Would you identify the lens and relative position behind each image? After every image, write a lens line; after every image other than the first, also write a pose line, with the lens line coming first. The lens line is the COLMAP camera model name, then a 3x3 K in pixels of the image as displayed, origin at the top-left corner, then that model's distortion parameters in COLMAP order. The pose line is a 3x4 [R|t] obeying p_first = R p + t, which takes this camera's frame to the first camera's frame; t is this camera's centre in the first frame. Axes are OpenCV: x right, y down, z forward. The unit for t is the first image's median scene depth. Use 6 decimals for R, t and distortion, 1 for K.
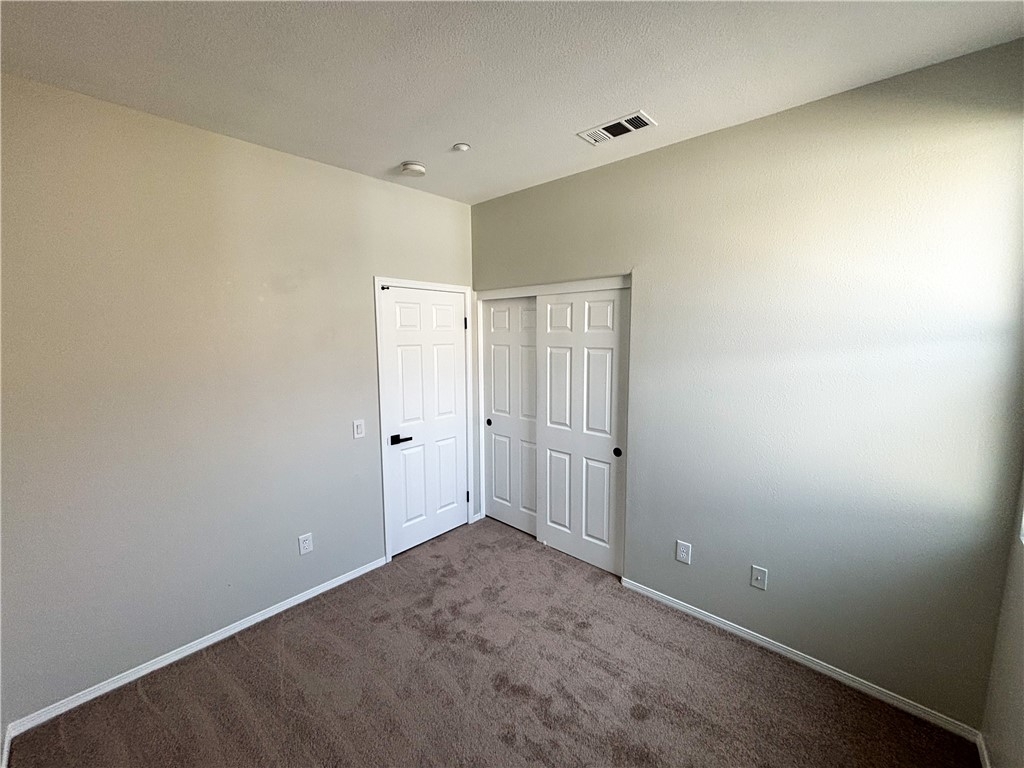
lens RADIAL K [[412.7, 0, 513.7], [0, 412.7, 379.7], [0, 0, 1]] dist [-0.000872, -0.000166]
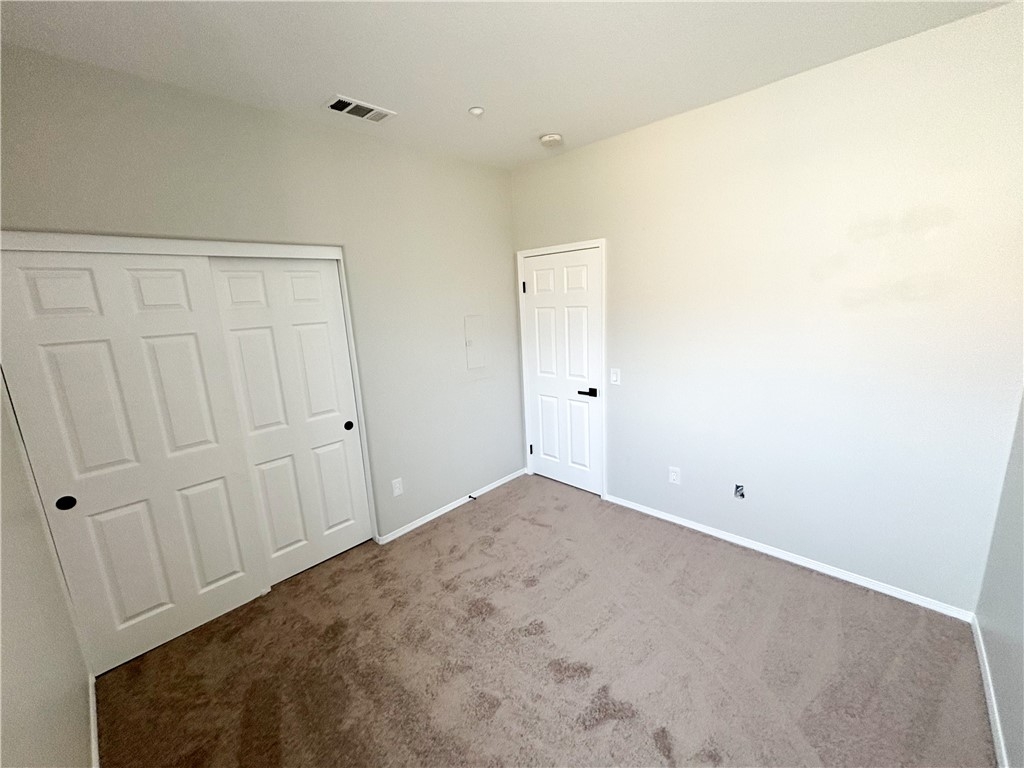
lens RADIAL K [[409.9, 0, 510.2], [0, 409.9, 381.3], [0, 0, 1]] dist [0.000496, 0.000047]
pose [[0.998601, -0.043651, -0.029836, 0.204889], [0.046174, 0.994881, 0.089885, -0.029645], [0.025760, -0.091137, 0.995505, 0.234671]]
